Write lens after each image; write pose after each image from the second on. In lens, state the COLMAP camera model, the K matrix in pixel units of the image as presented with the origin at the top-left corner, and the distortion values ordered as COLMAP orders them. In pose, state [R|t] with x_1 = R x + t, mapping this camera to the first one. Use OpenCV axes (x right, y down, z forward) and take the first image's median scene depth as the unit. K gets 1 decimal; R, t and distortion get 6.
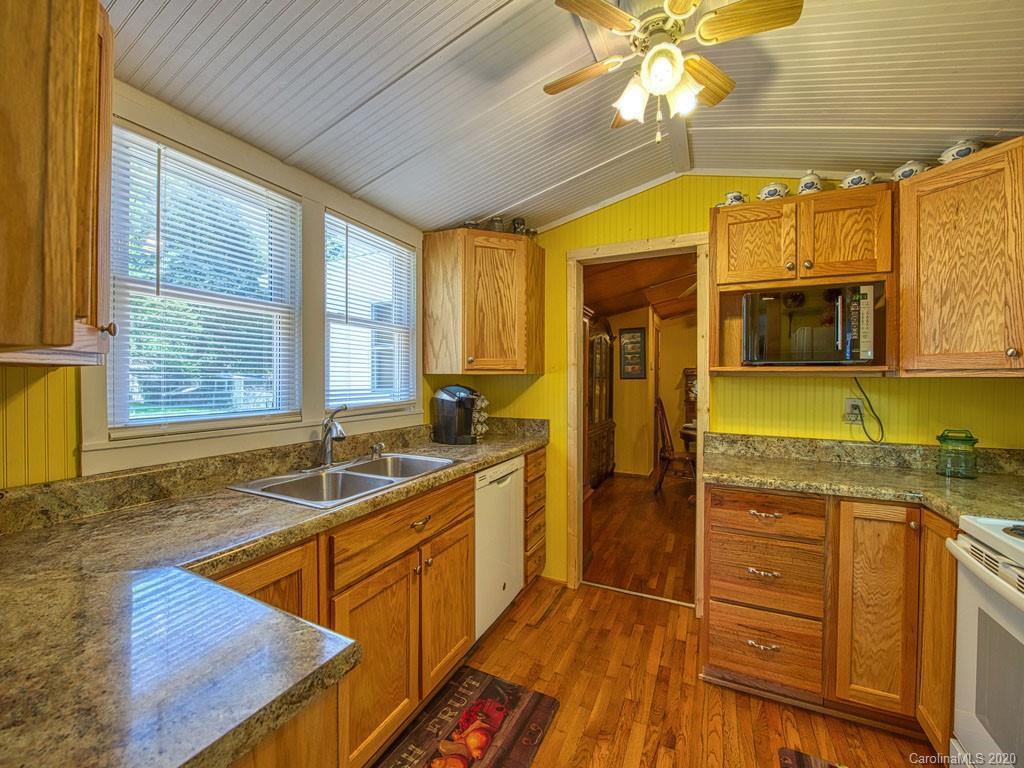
lens RADIAL K [[410.0, 0, 512.0], [0, 410.0, 384.0], [0, 0, 1]] dist [-0.017331, -0.000402]
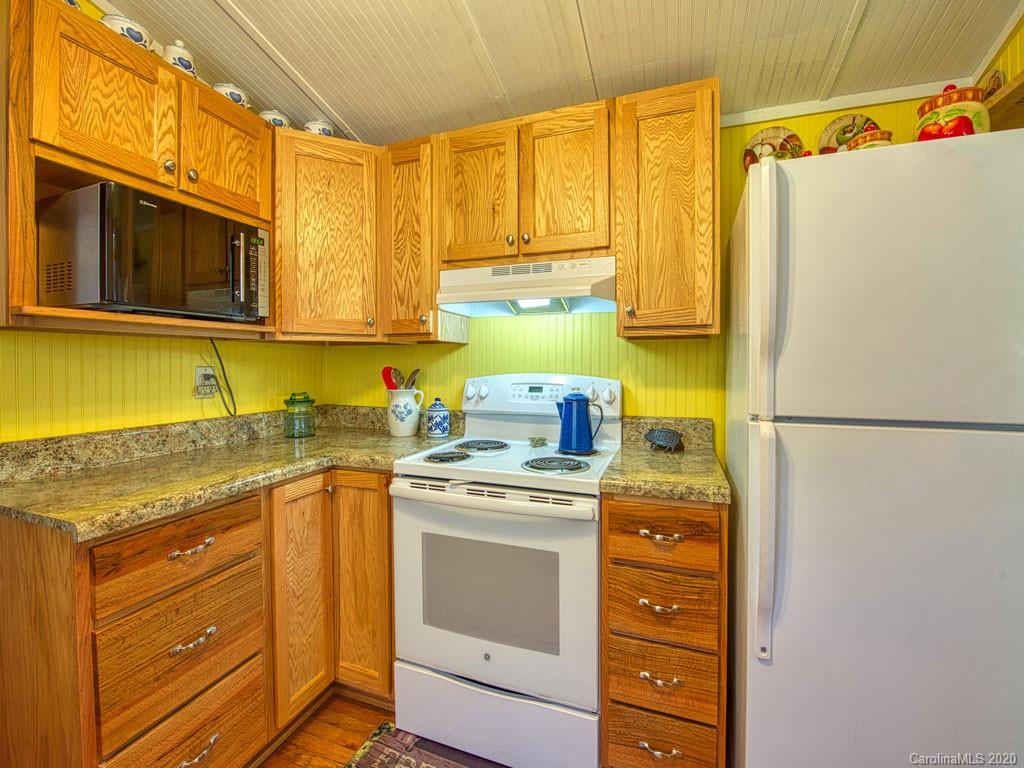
lens RADIAL K [[438.6, 0, 513.2], [0, 438.6, 367.9], [0, 0, 1]] dist [-0.013443, -0.000790]
pose [[-0.106589, -0.021351, 0.994074, -0.093323], [0.007968, 0.999719, 0.022326, 0.029355], [-0.994271, 0.010300, -0.106389, 0.578699]]
